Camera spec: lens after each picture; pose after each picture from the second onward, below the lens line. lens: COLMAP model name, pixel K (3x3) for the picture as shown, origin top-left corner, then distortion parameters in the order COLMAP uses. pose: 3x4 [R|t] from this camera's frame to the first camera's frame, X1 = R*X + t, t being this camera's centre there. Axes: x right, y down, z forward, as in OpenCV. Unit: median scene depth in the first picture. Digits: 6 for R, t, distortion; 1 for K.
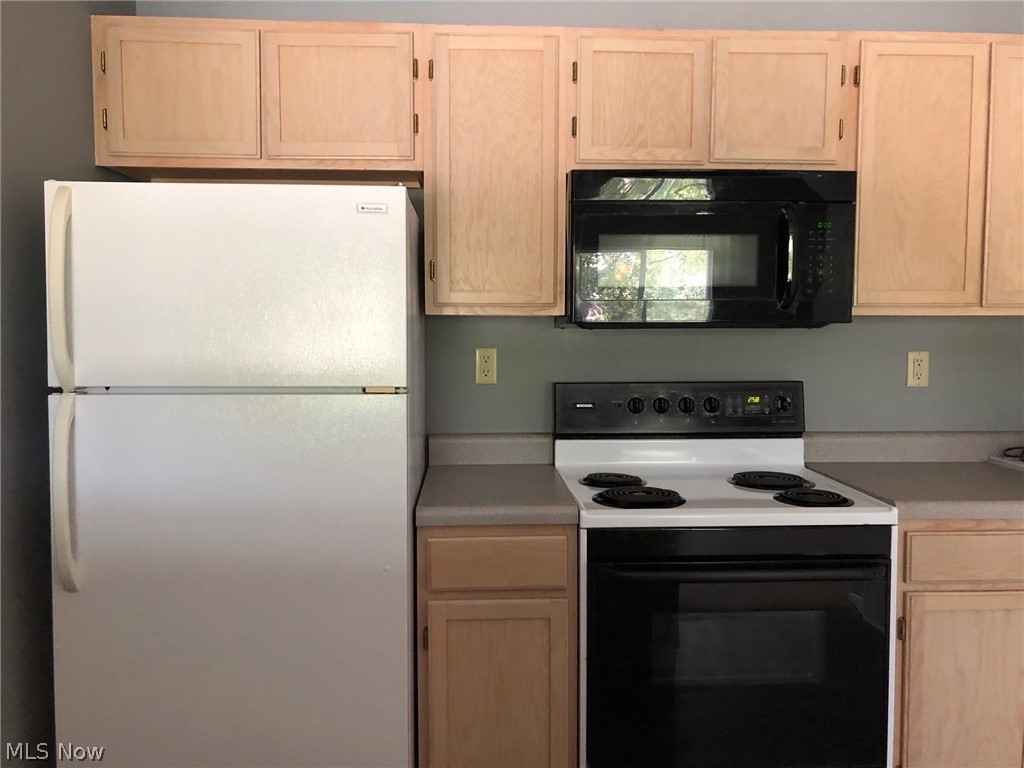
lens RADIAL K [[828.0, 0, 493.9], [0, 828.0, 366.7], [0, 0, 1]] dist [0.007454, 0.005180]
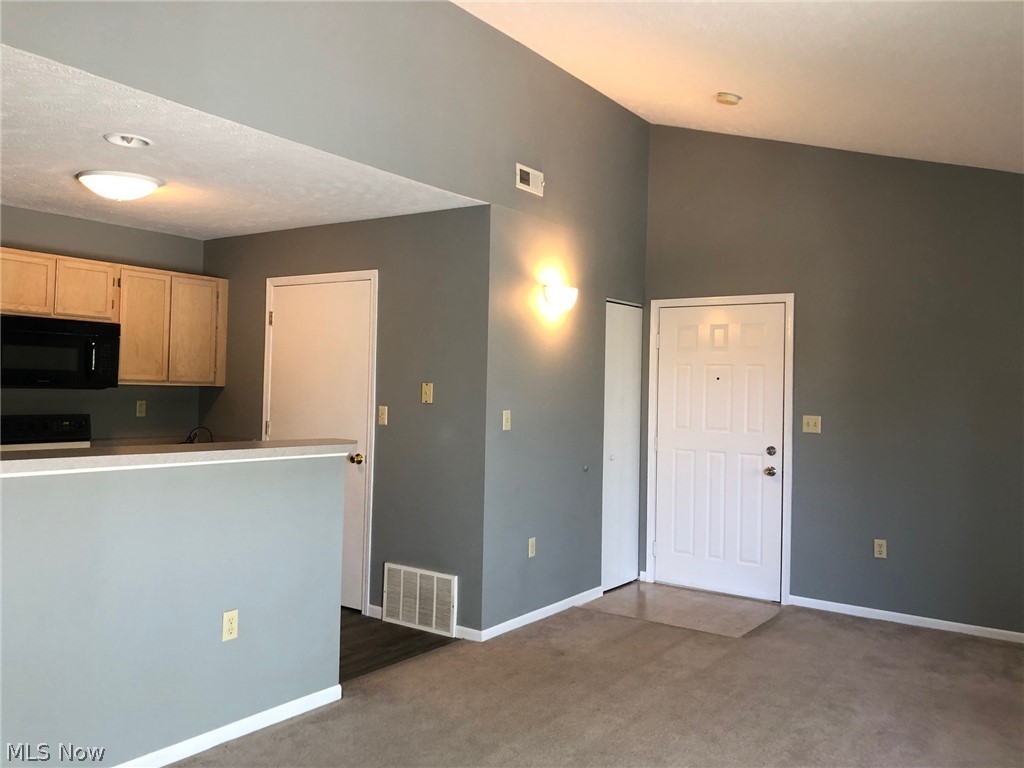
lens RADIAL K [[841.7, 0, 511.7], [0, 841.7, 361.8], [0, 0, 1]] dist [-0.002865, 0.005546]
pose [[0.608898, 0.035841, 0.792439, -0.776001], [0.023364, 0.997735, -0.063079, 0.051456], [-0.792905, 0.056923, 0.606681, -1.330406]]
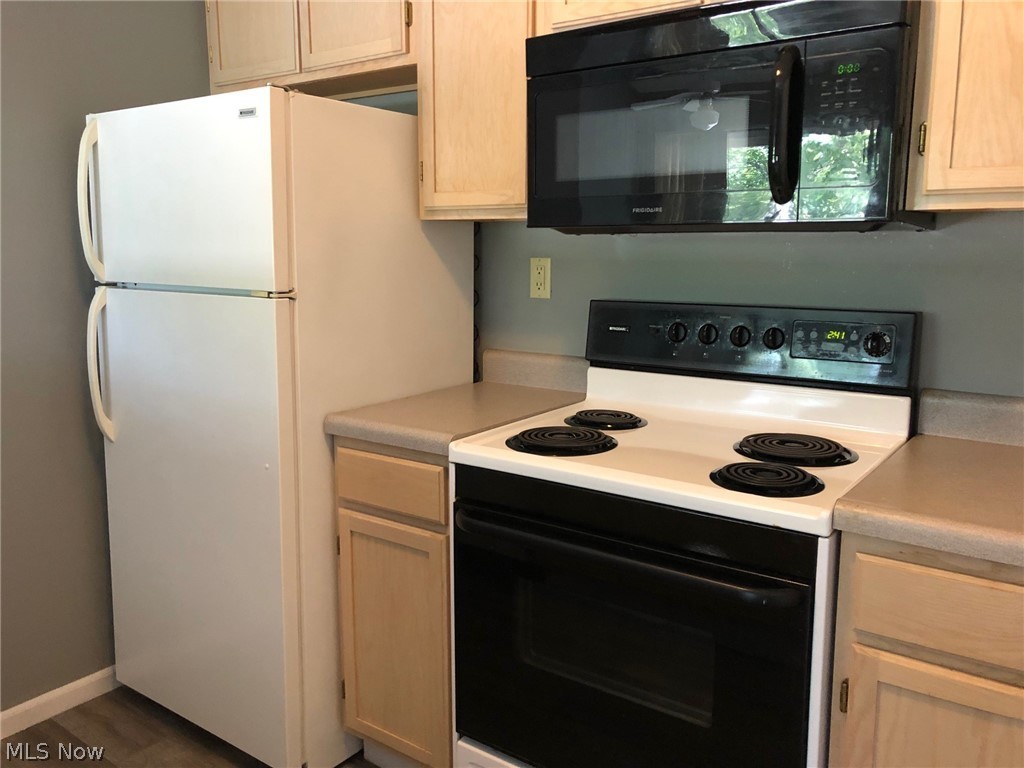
lens RADIAL K [[841.7, 0, 511.7], [0, 841.7, 361.8], [0, 0, 1]] dist [-0.002865, 0.005546]
pose [[0.784056, 0.086443, -0.614641, 0.608989], [-0.030784, 0.994452, 0.100590, -0.001631], [0.619926, -0.059947, 0.782367, 0.305484]]
